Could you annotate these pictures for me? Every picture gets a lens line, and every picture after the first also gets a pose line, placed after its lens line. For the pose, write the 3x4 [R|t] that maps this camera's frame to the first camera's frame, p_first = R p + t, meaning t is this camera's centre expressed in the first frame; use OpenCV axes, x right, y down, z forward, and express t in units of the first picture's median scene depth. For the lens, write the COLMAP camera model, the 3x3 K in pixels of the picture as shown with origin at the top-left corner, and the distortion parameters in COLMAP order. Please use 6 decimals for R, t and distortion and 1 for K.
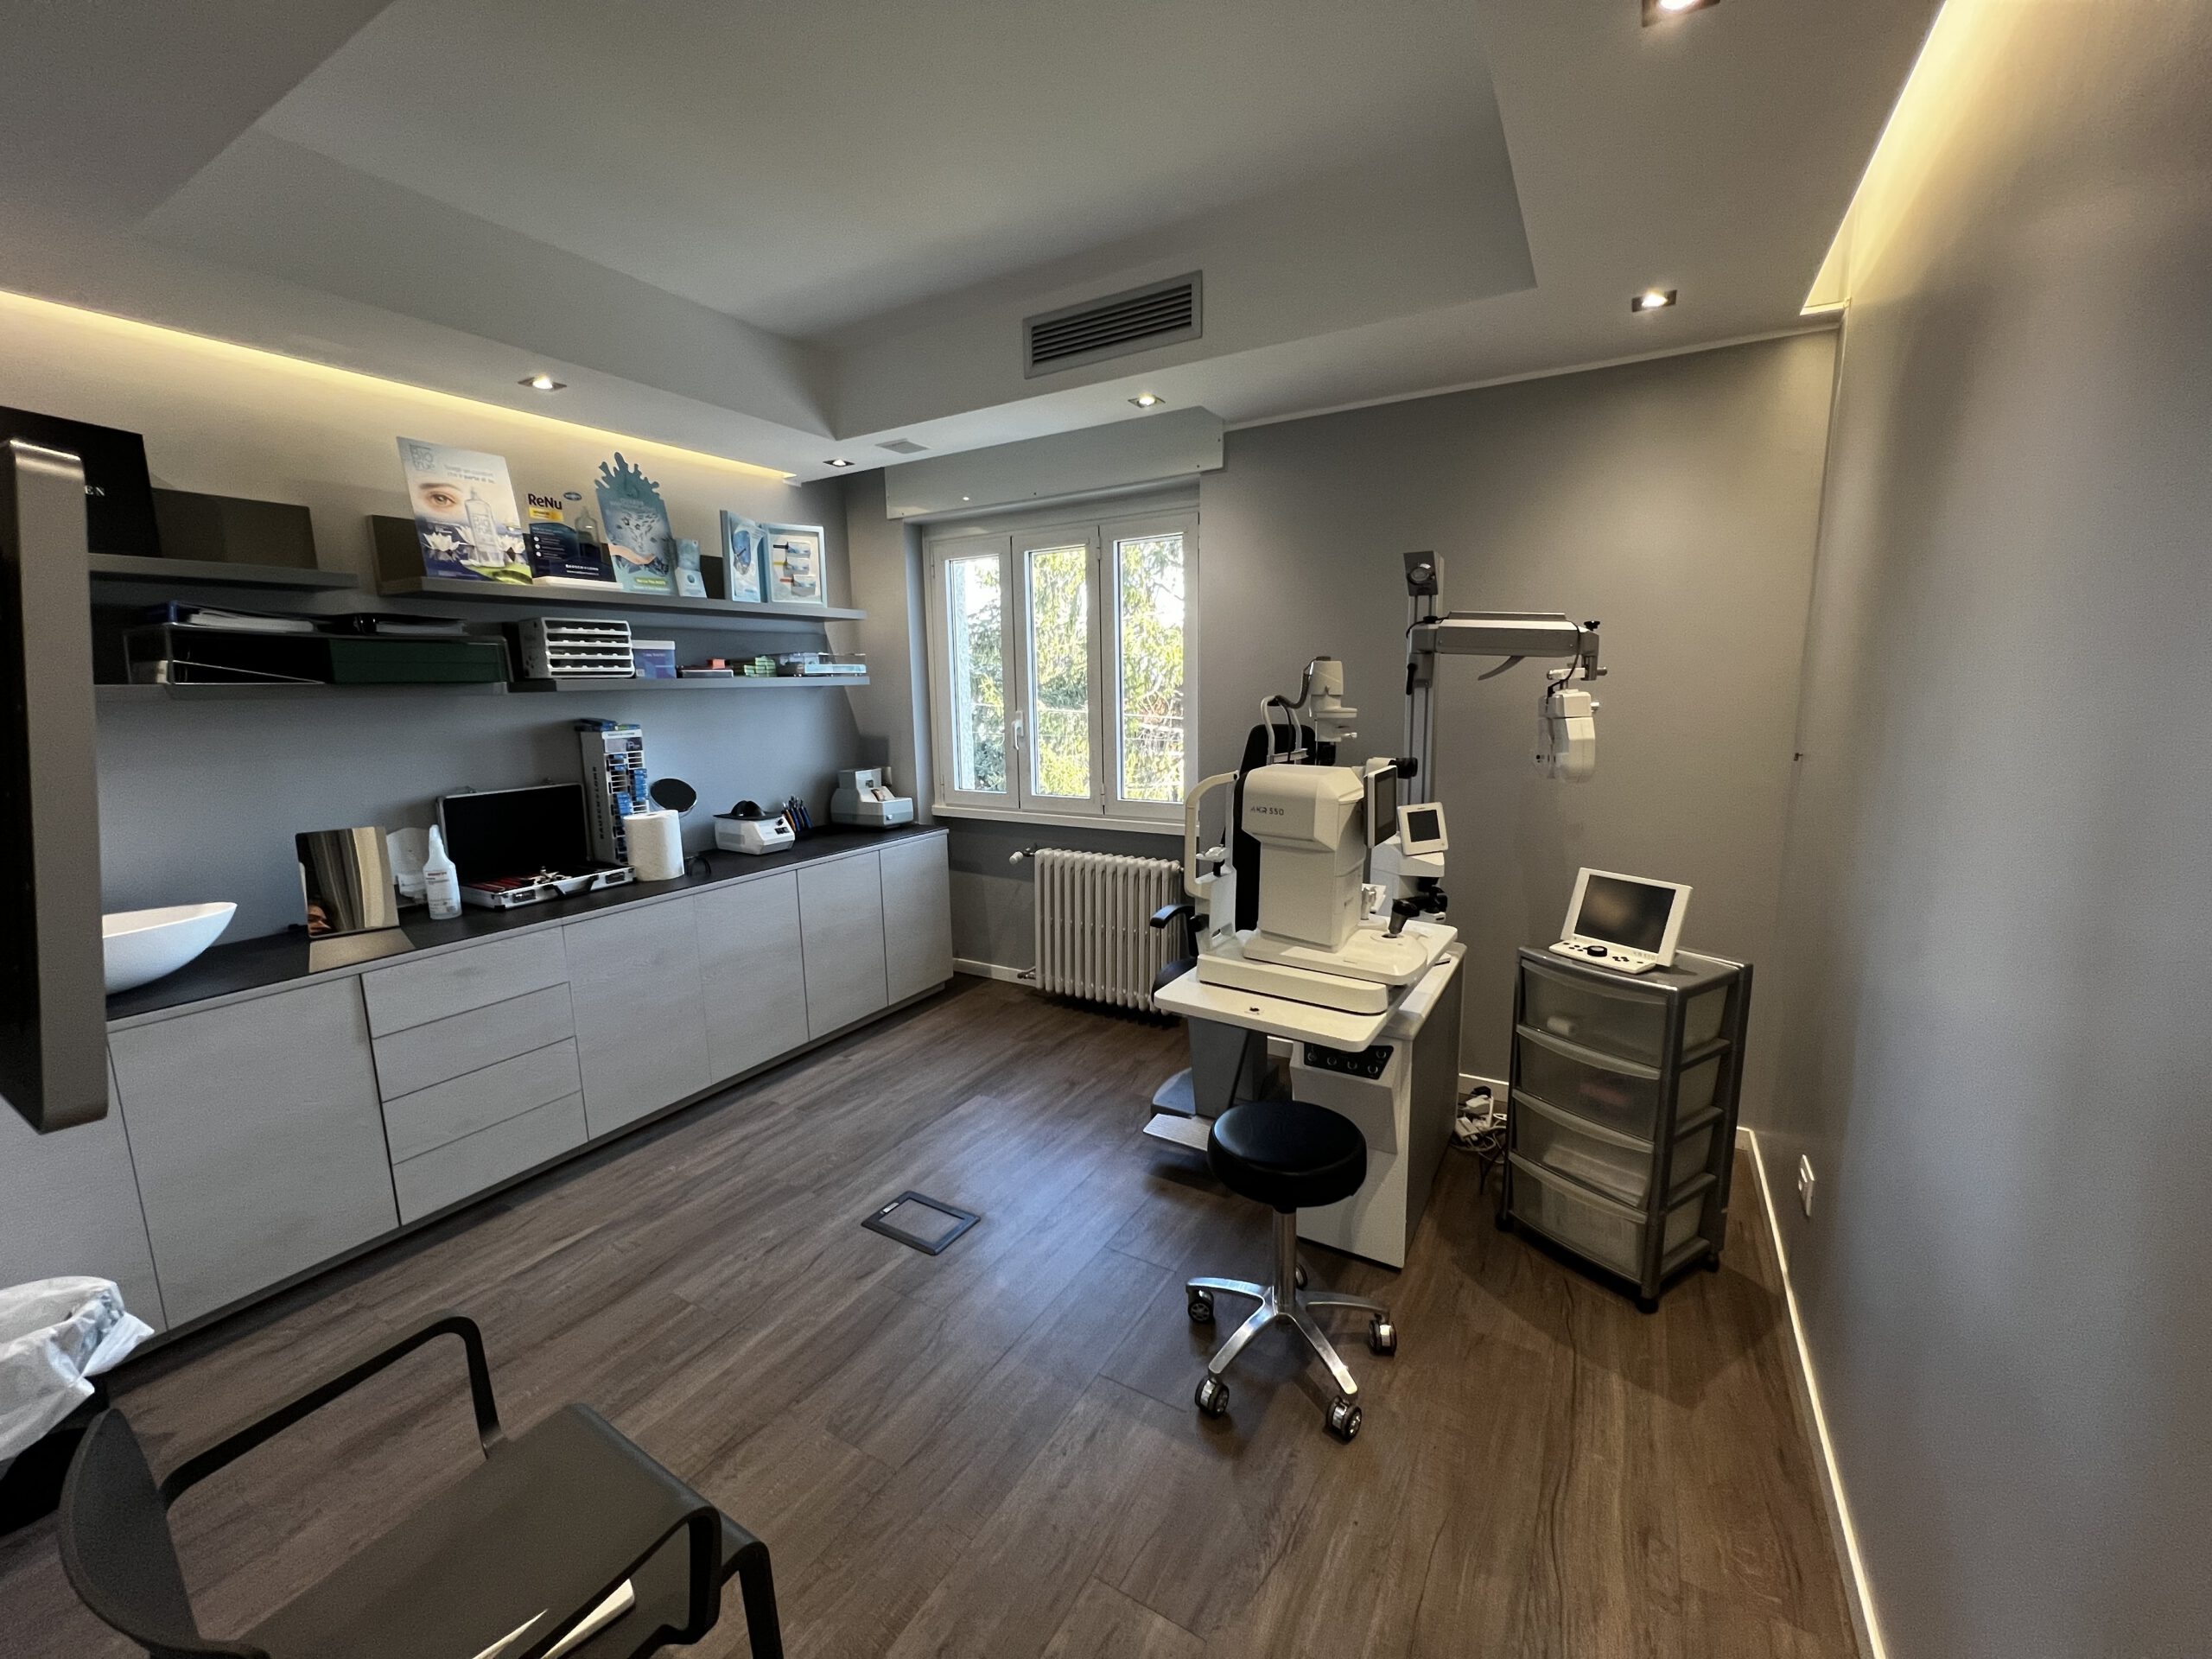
lens RADIAL K [[883.5, 0, 1102.8], [0, 883.5, 832.2], [0, 0, 1]] dist [-0.003517, 0.000712]
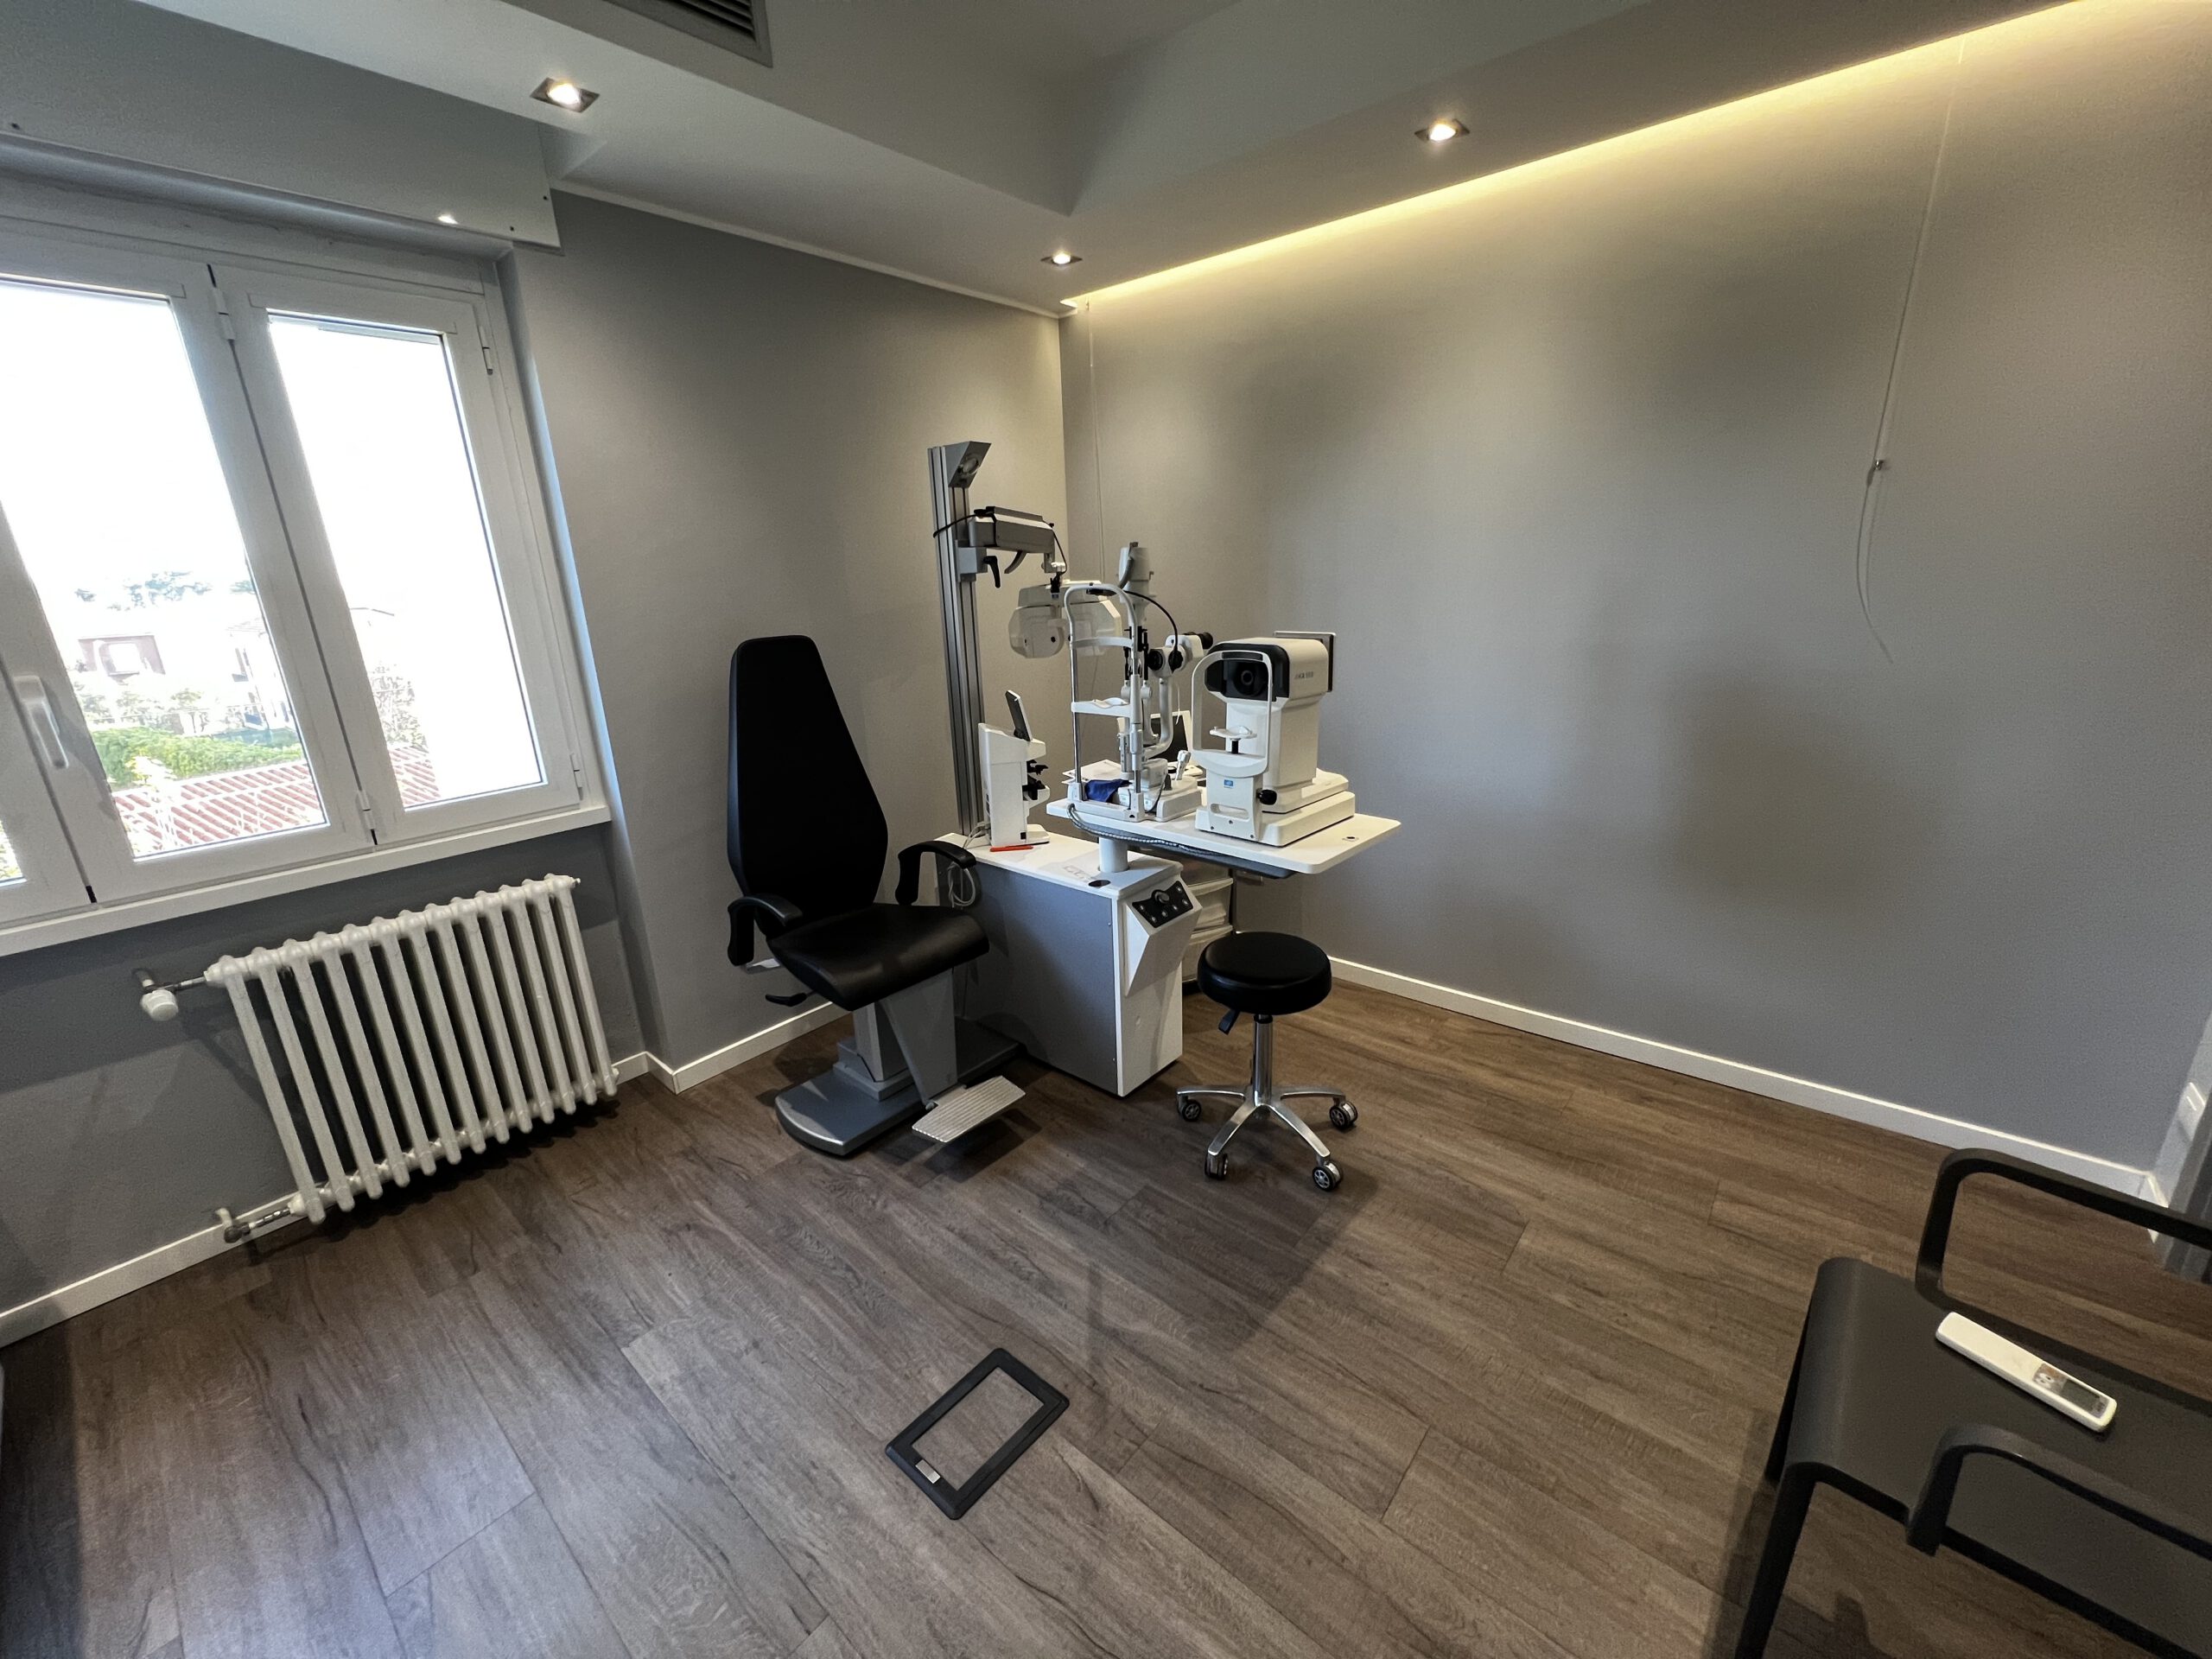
lens RADIAL K [[883.5, 0, 1096.7], [0, 883.5, 831.7], [0, 0, 1]] dist [-0.003517, 0.000712]
pose [[0.175514, -0.275427, 0.945164, -0.486099], [0.200685, 0.949918, 0.239546, -0.078262], [-0.963805, 0.147636, 0.221998, 0.505826]]
